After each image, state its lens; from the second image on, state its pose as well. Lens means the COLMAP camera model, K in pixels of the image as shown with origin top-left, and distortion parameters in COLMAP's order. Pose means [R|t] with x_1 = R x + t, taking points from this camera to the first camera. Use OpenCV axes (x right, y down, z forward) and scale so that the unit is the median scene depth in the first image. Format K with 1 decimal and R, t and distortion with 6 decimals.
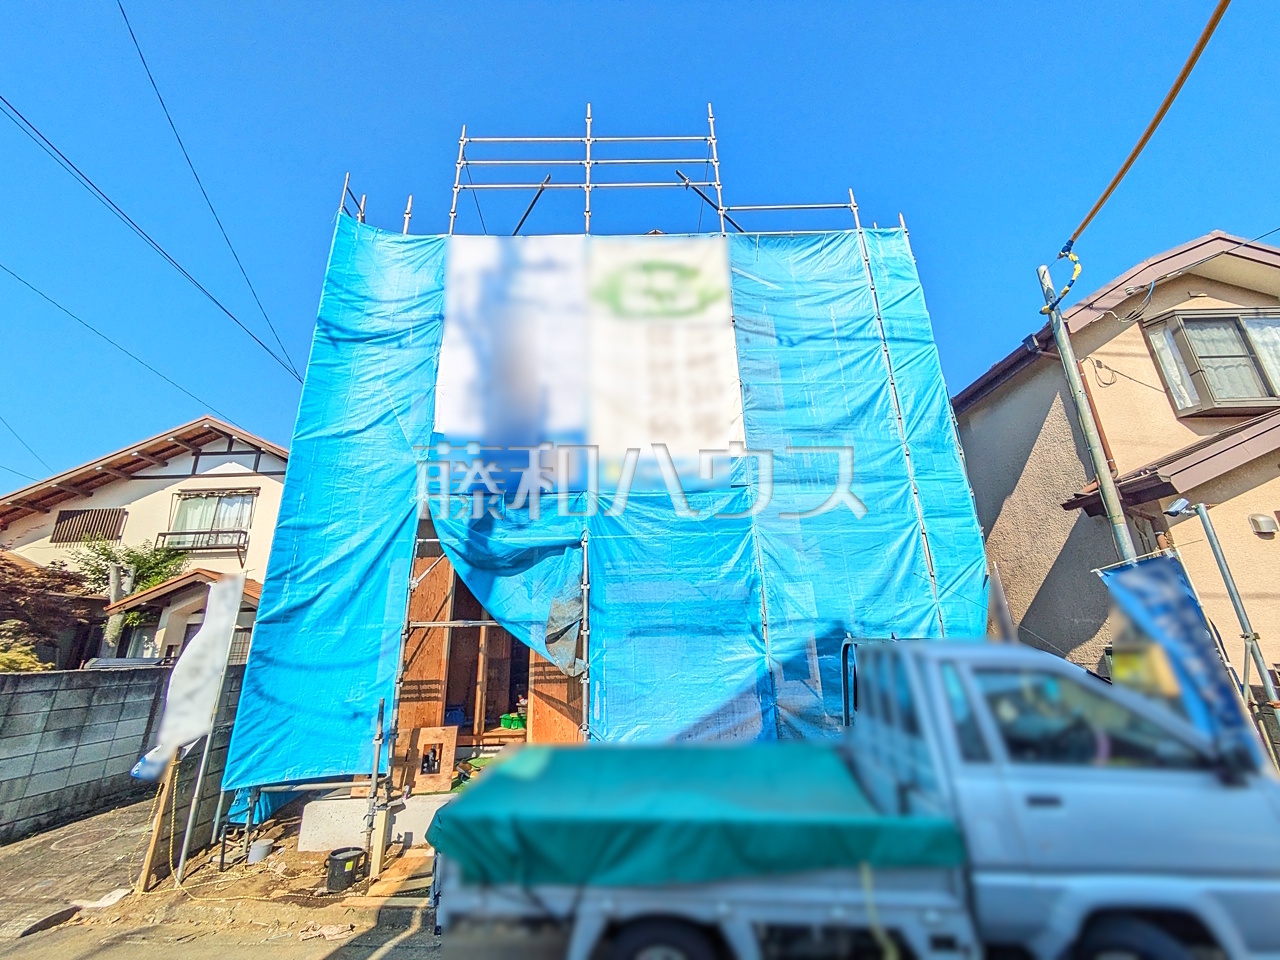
lens RADIAL K [[507.2, 0, 643.0], [0, 507.2, 482.3], [0, 0, 1]] dist [0.001201, 0.000290]
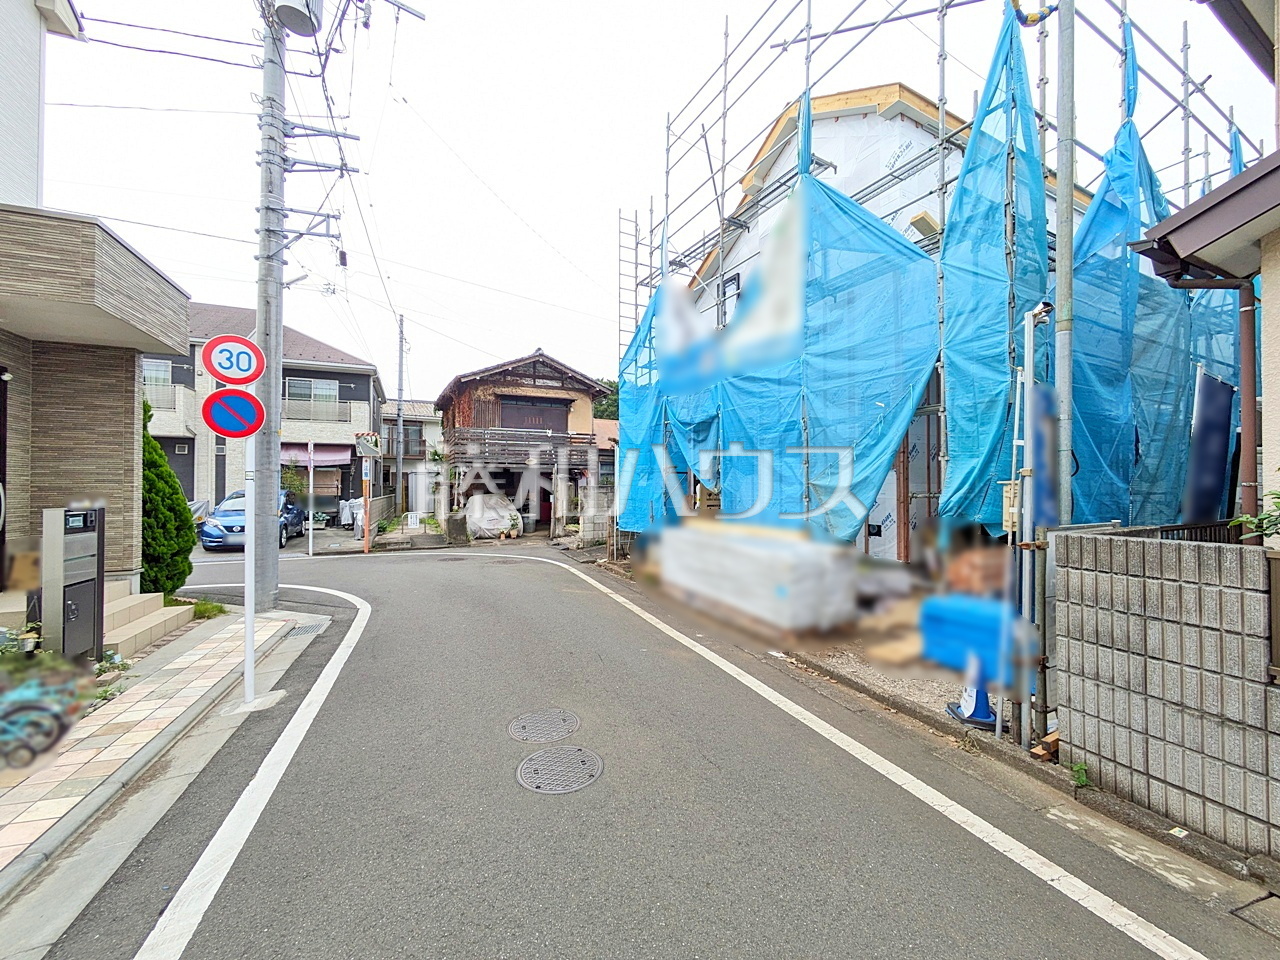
lens RADIAL K [[507.2, 0, 643.0], [0, 507.2, 482.3], [0, 0, 1]] dist [0.001201, 0.000290]
pose [[0.470166, 0.015222, -0.882447, 1.056771], [0.268334, 0.950054, 0.159356, 0.003754], [0.840798, -0.311714, 0.442599, 0.045735]]
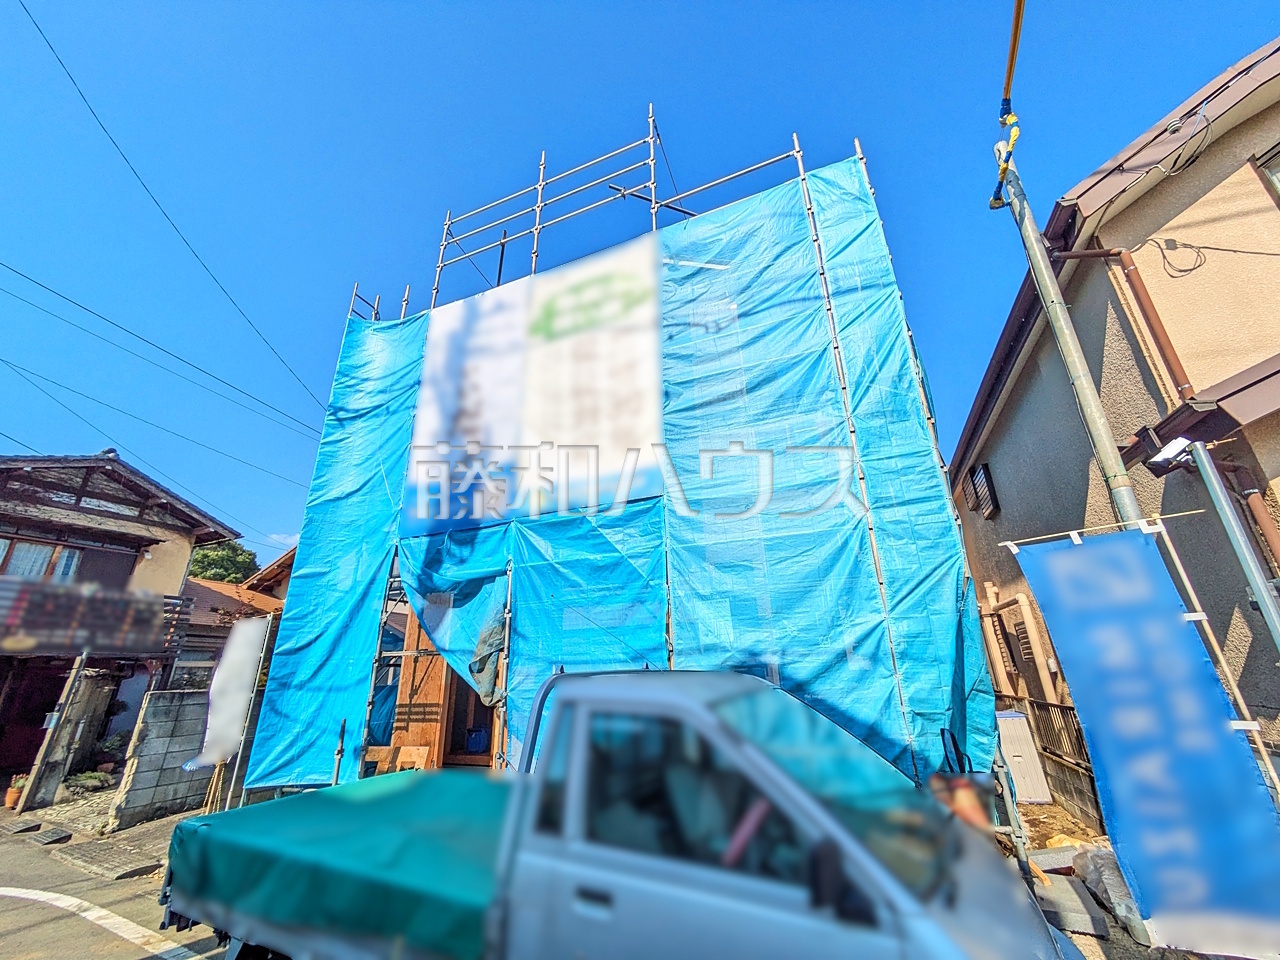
lens RADIAL K [[510.1, 0, 647.8], [0, 510.1, 482.8], [0, 0, 1]] dist [0.000567, 0.000261]
pose [[0.917955, -0.135040, -0.372992, 0.508254], [0.122026, 0.990807, -0.058404, 0.032183], [0.377450, 0.008098, 0.925995, 0.136067]]
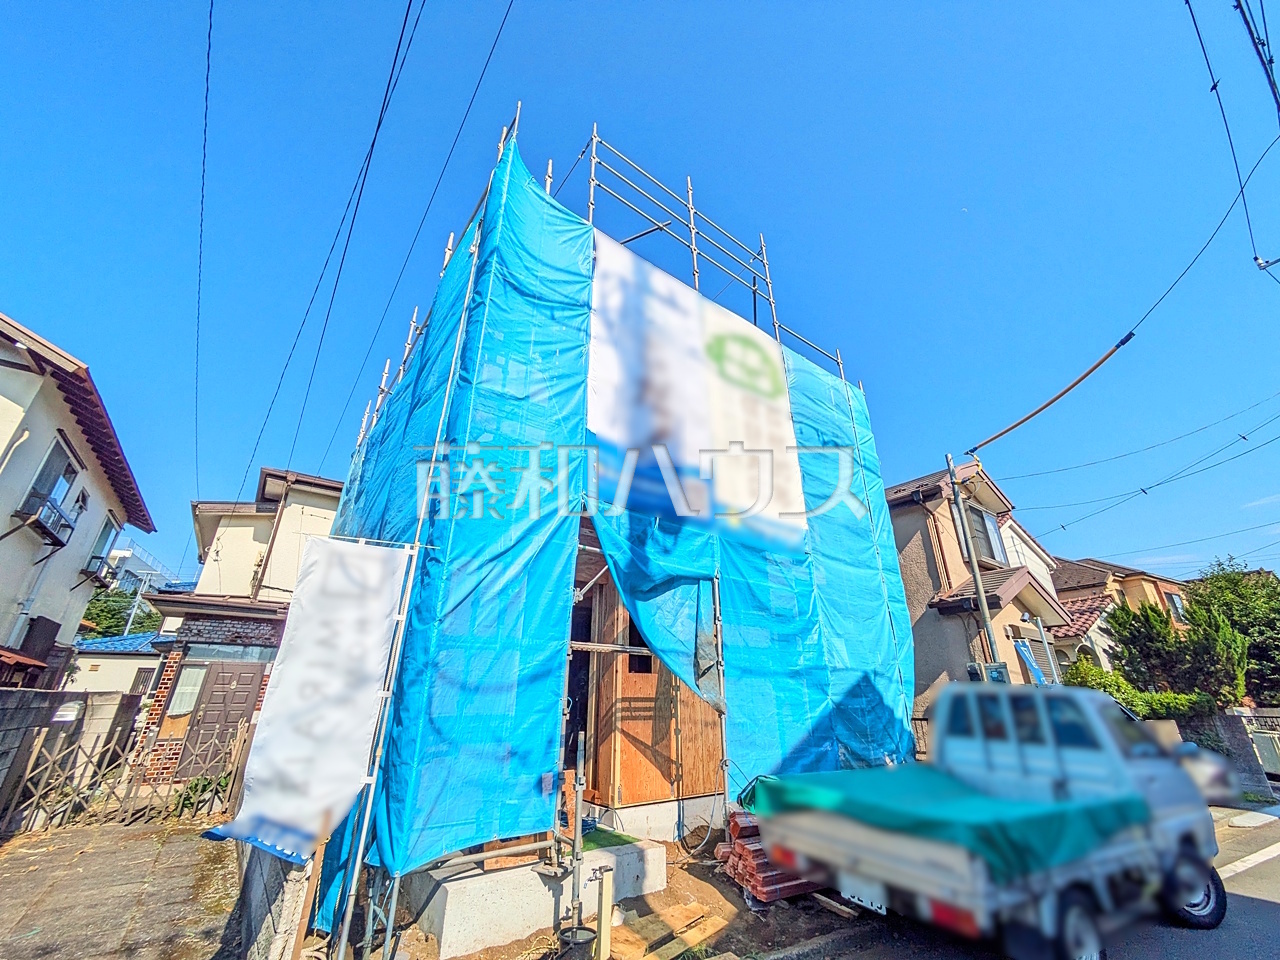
lens RADIAL K [[507.2, 0, 643.0], [0, 507.2, 482.3], [0, 0, 1]] dist [0.001201, 0.000290]
pose [[0.799974, 0.264709, 0.538489, -0.777009], [-0.212834, 0.964258, -0.157823, 0.112987], [-0.561019, 0.011646, 0.827721, 0.201984]]
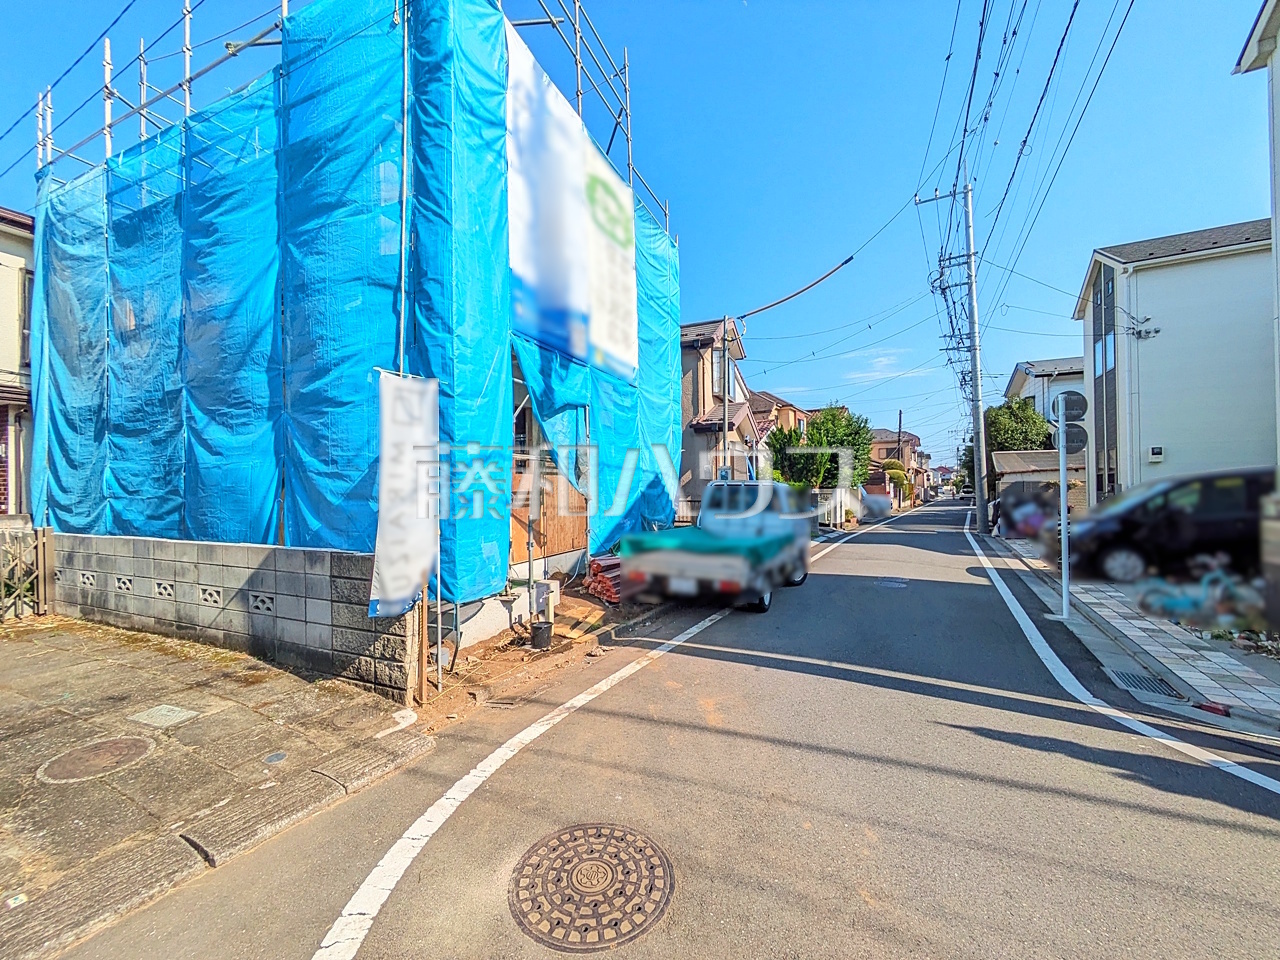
lens RADIAL K [[507.2, 0, 643.0], [0, 507.2, 482.3], [0, 0, 1]] dist [0.001201, 0.000290]
pose [[0.395446, 0.032874, 0.917901, -1.177379], [-0.285061, 0.954403, 0.088628, 0.138224], [-0.873134, -0.296705, 0.386786, 0.268190]]
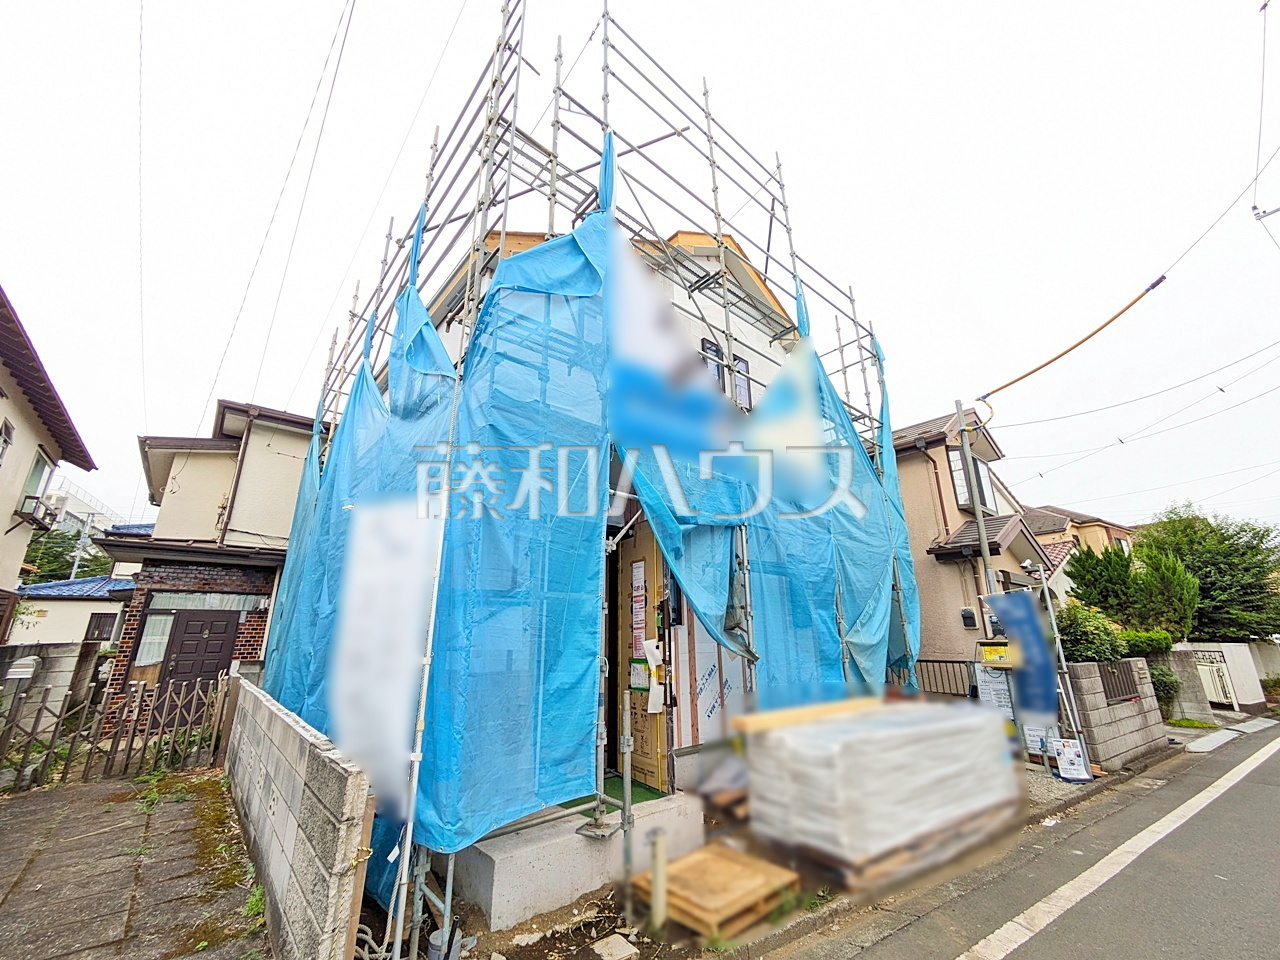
lens RADIAL K [[505.7, 0, 640.3], [0, 505.7, 483.4], [0, 0, 1]] dist [0.000383, 0.000148]
pose [[0.760257, 0.210338, 0.614628, -0.812755], [-0.218809, 0.973758, -0.062587, 0.130449], [-0.611664, -0.086904, 0.786330, 0.329567]]
